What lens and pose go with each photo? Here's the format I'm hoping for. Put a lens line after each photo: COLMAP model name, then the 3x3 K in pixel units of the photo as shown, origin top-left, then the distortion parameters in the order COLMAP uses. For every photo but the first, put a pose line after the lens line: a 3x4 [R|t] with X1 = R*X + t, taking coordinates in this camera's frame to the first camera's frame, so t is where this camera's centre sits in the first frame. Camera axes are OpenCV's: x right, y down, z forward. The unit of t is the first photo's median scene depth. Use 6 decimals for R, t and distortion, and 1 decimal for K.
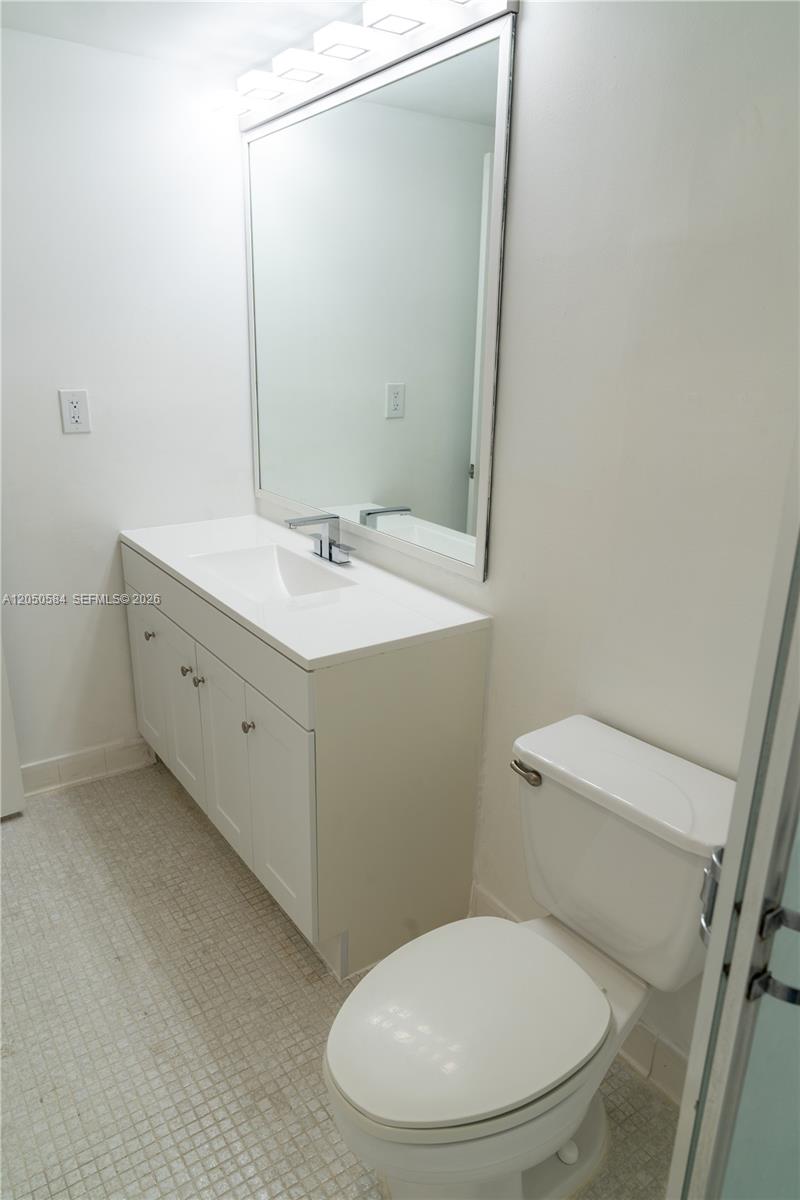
lens RADIAL K [[833.8, 0, 399.9], [0, 833.8, 599.2], [0, 0, 1]] dist [-0.014970, 0.005726]
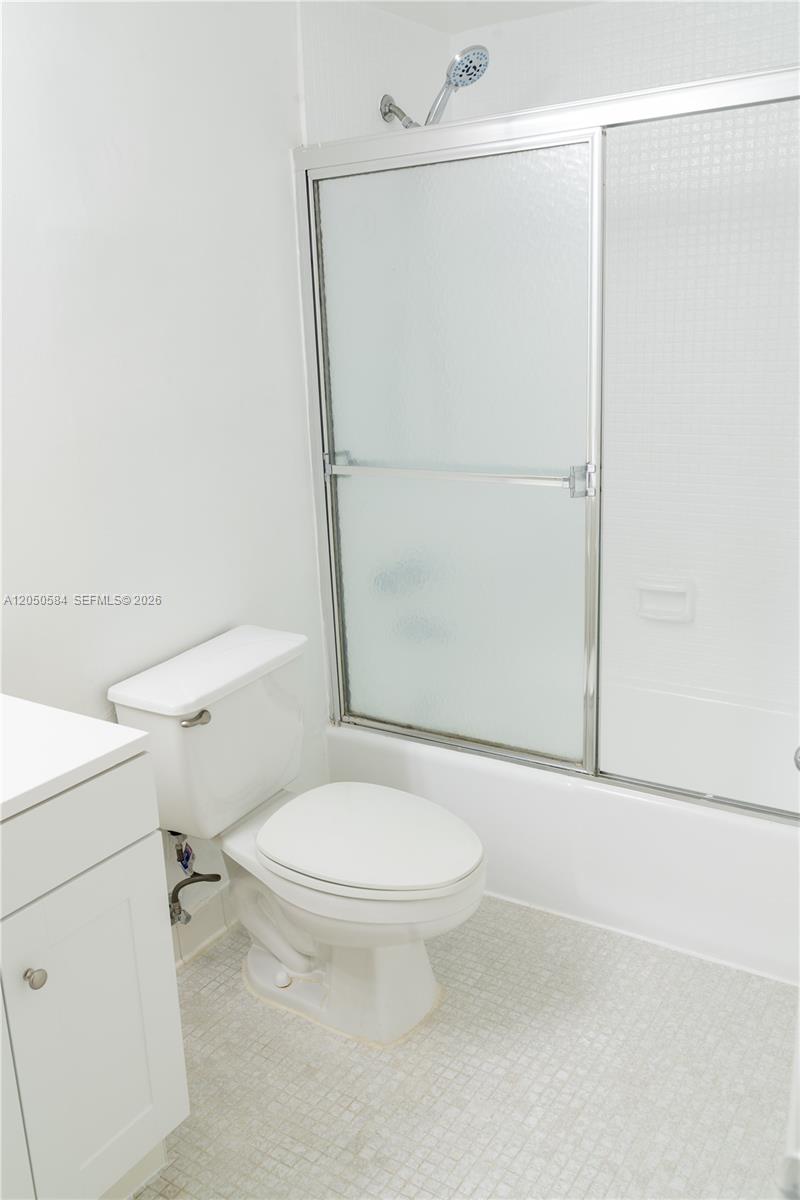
lens RADIAL K [[1001.6, 0, 389.3], [0, 1001.6, 602.9], [0, 0, 1]] dist [-0.006691, -0.008772]
pose [[-0.381730, -0.247727, 0.890457, -1.012859], [0.329520, 0.863629, 0.381526, -0.316725], [-0.863538, 0.439064, -0.248042, 1.012991]]
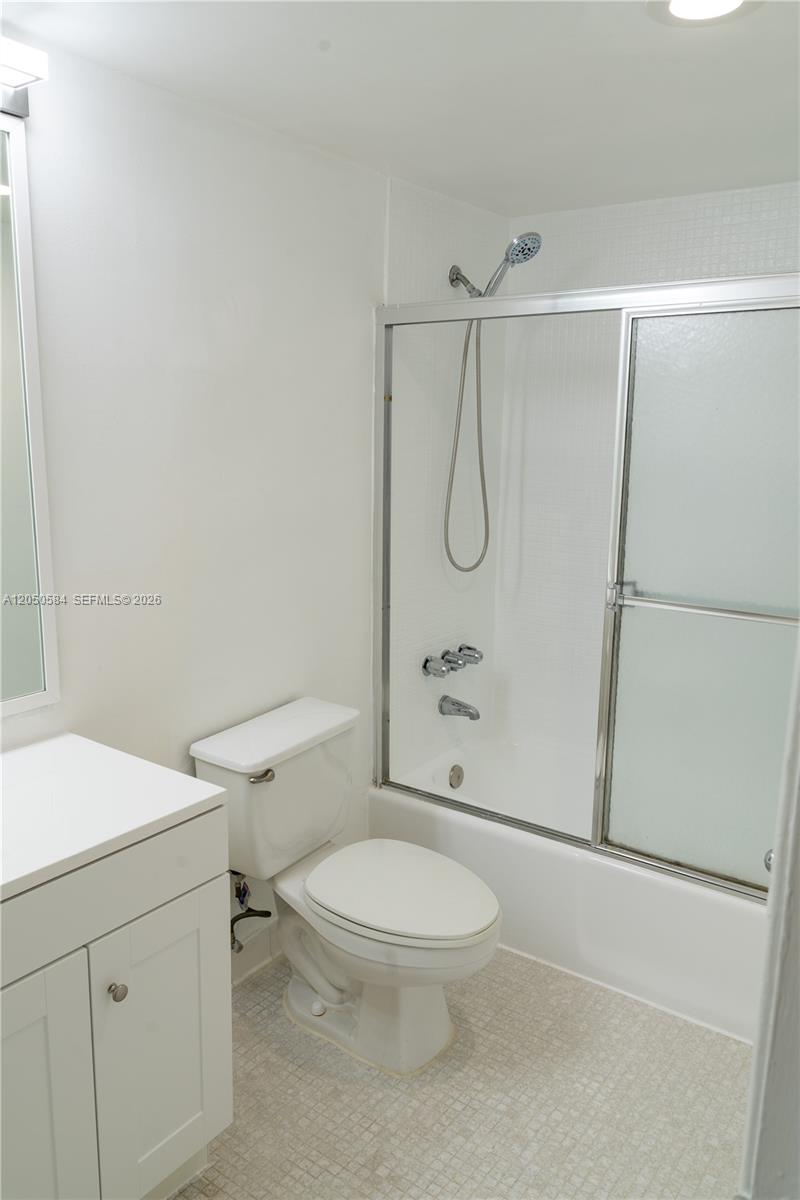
lens RADIAL K [[878.9, 0, 394.6], [0, 878.9, 604.7], [0, 0, 1]] dist [-0.012989, -0.000784]
pose [[-0.332668, -0.201987, 0.921159, -1.050702], [0.284064, 0.909963, 0.302119, -0.360746], [-0.899244, 0.362173, -0.245338, 1.025254]]
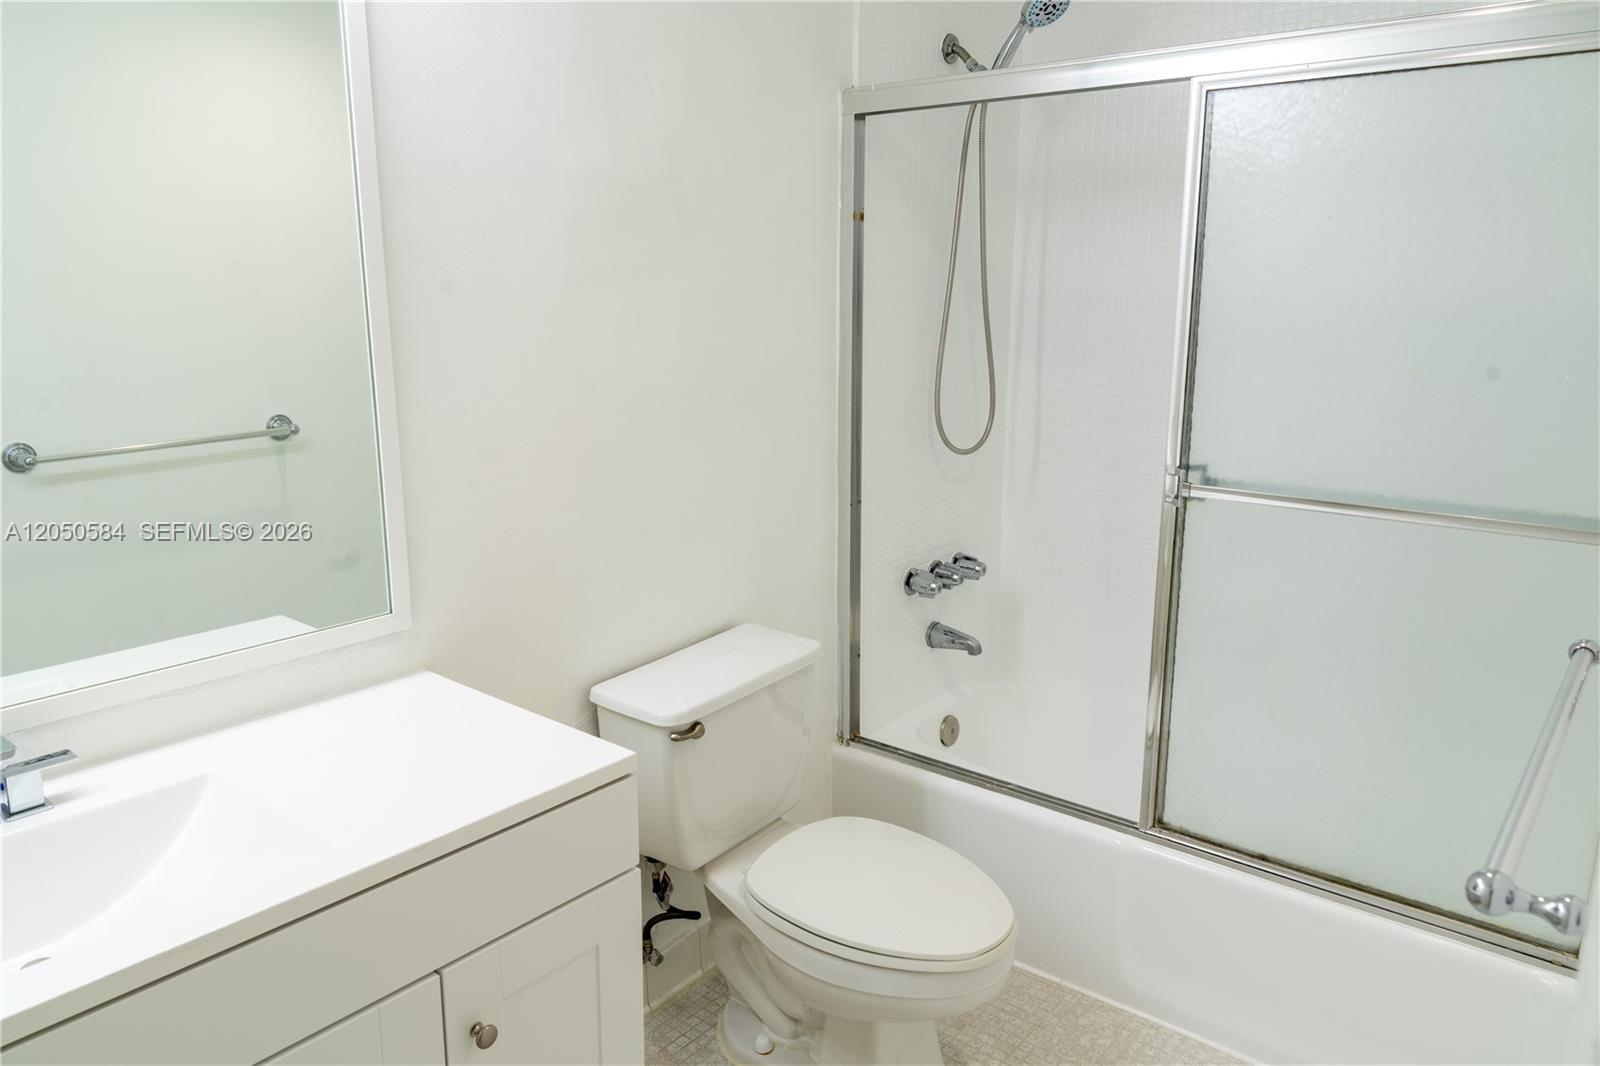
lens RADIAL K [[1122.6, 0, 798.8], [0, 1122.6, 529.0], [0, 0, 1]] dist [-0.019924, 0.009289]
pose [[-0.280055, -0.222325, 0.933885, -0.959323], [0.301043, 0.903403, 0.305345, -0.325330], [-0.911560, 0.366653, -0.186073, 1.010612]]
